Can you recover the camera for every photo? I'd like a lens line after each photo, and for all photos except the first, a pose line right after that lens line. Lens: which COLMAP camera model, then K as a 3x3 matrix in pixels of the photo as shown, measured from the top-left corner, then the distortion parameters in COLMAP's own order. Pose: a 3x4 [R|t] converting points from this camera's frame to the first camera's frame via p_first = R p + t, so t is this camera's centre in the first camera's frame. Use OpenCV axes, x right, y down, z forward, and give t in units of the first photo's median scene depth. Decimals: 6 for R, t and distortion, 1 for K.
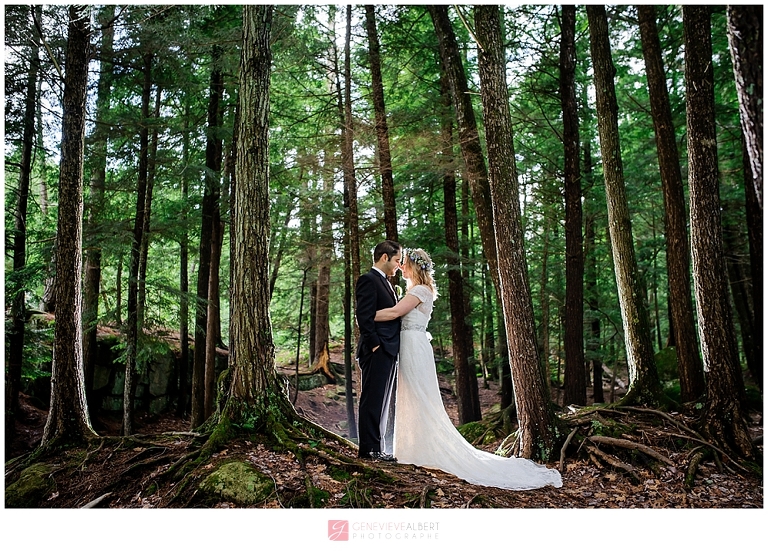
lens RADIAL K [[739.6, 0, 382.8], [0, 739.6, 243.1], [0, 0, 1]] dist [-0.047260, 0.071562]
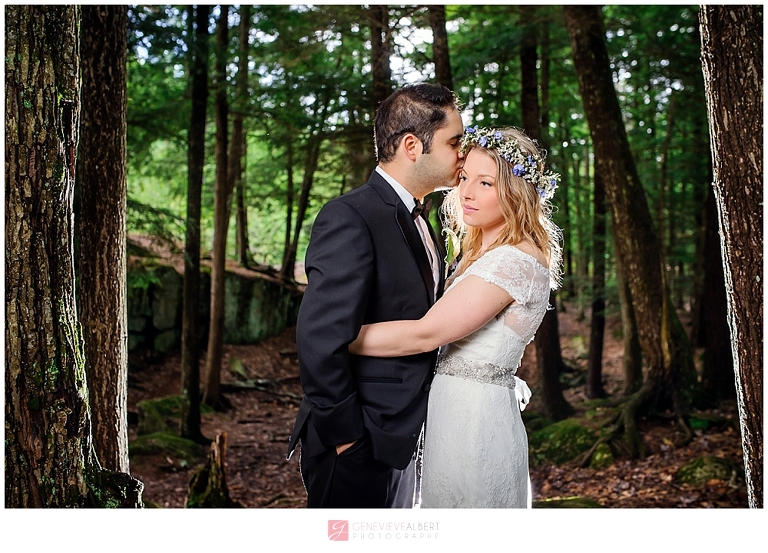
lens RADIAL K [[739.6, 0, 382.8], [0, 739.6, 243.1], [0, 0, 1]] dist [-0.047260, 0.071562]
pose [[0.996243, 0.003297, -0.086537, 0.024000], [0.008291, 0.991054, 0.133205, 0.010529], [0.086202, -0.133422, 0.987303, 0.586734]]
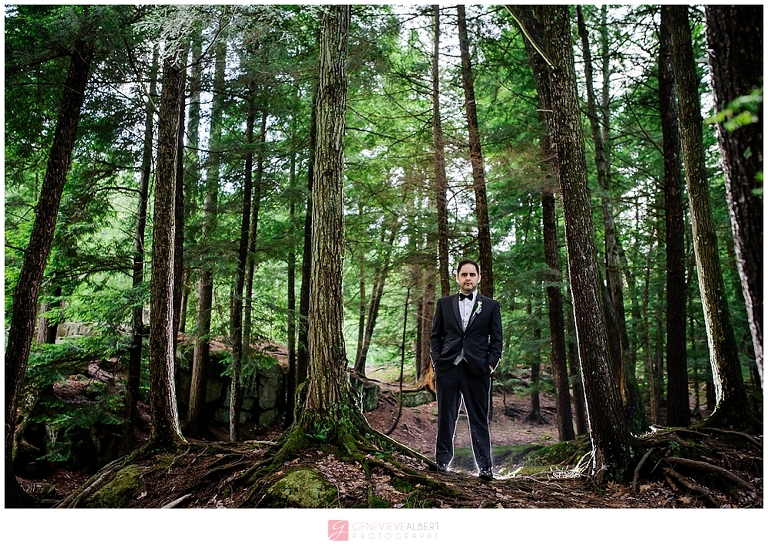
lens RADIAL K [[739.6, 0, 382.8], [0, 739.6, 243.1], [0, 0, 1]] dist [-0.047260, 0.071562]
pose [[0.987550, -0.012659, -0.156795, 0.059971], [0.008926, 0.999660, -0.024495, 0.000087], [0.157052, 0.022791, 0.987327, -0.021574]]
